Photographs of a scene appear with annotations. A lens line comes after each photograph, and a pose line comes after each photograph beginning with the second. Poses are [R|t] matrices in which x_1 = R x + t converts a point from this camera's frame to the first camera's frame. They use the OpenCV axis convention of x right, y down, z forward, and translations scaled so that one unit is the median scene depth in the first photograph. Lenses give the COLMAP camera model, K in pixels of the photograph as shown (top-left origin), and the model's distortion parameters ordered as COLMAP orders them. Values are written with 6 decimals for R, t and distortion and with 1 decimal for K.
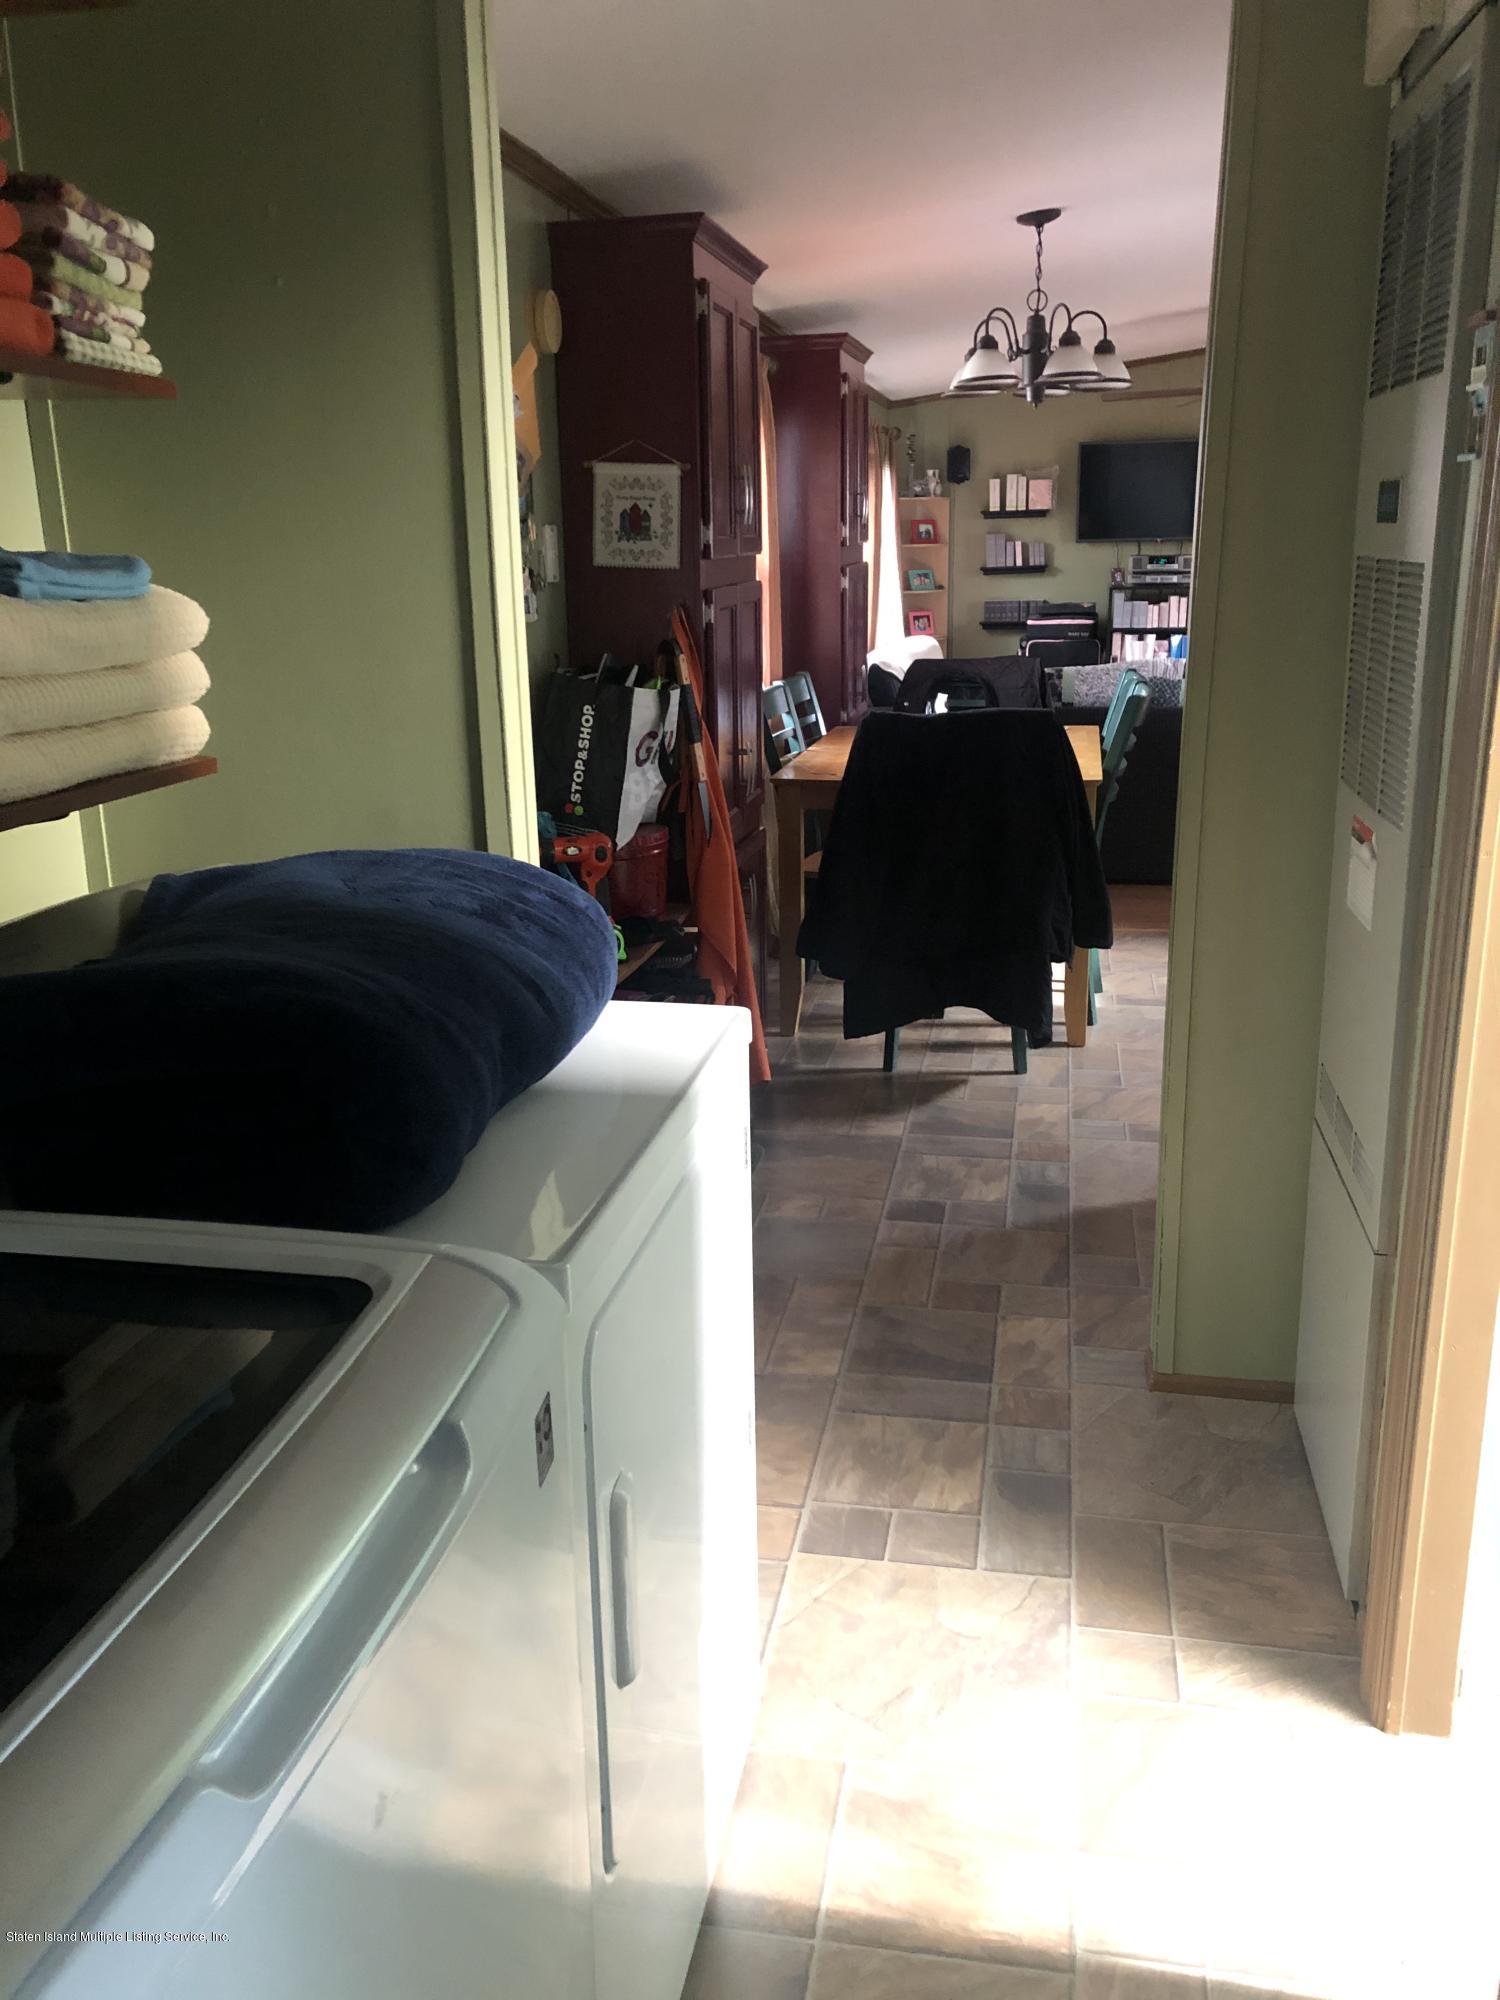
lens RADIAL K [[1621.0, 0, 754.1], [0, 1621.0, 993.4], [0, 0, 1]] dist [0.029293, -0.008304]
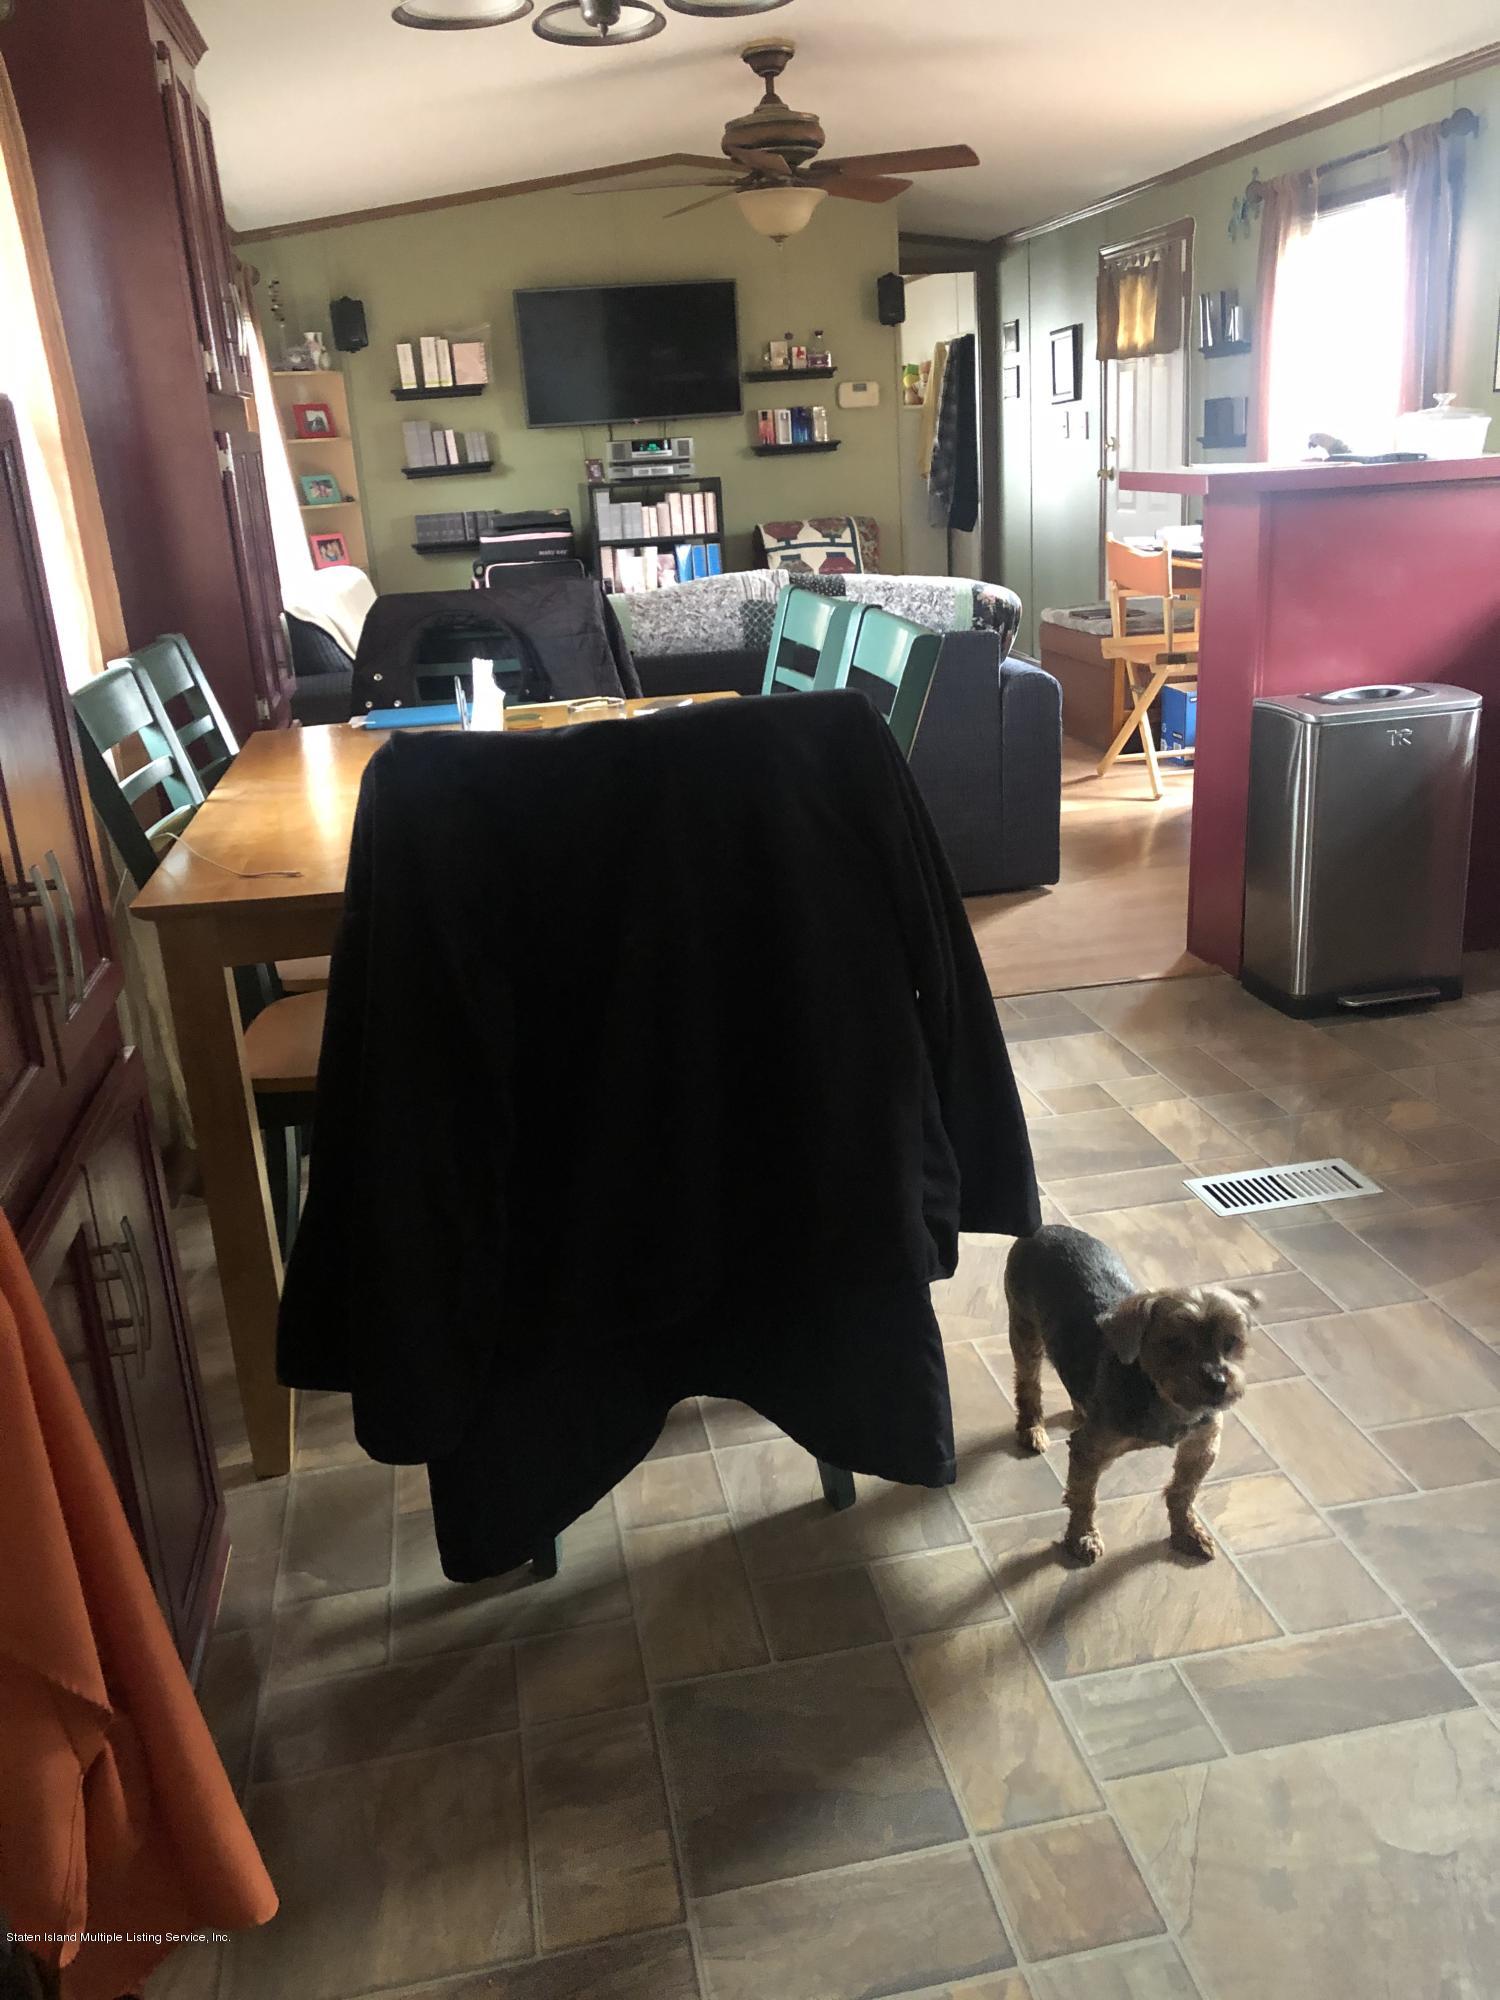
lens RADIAL K [[1596.7, 0, 760.7], [0, 1596.7, 983.4], [0, 0, 1]] dist [0.037024, -0.031376]
pose [[0.927008, -0.154517, 0.341731, 0.007796], [0.142968, 0.987974, 0.058893, -0.057838], [-0.346721, -0.005737, 0.937951, 0.287802]]
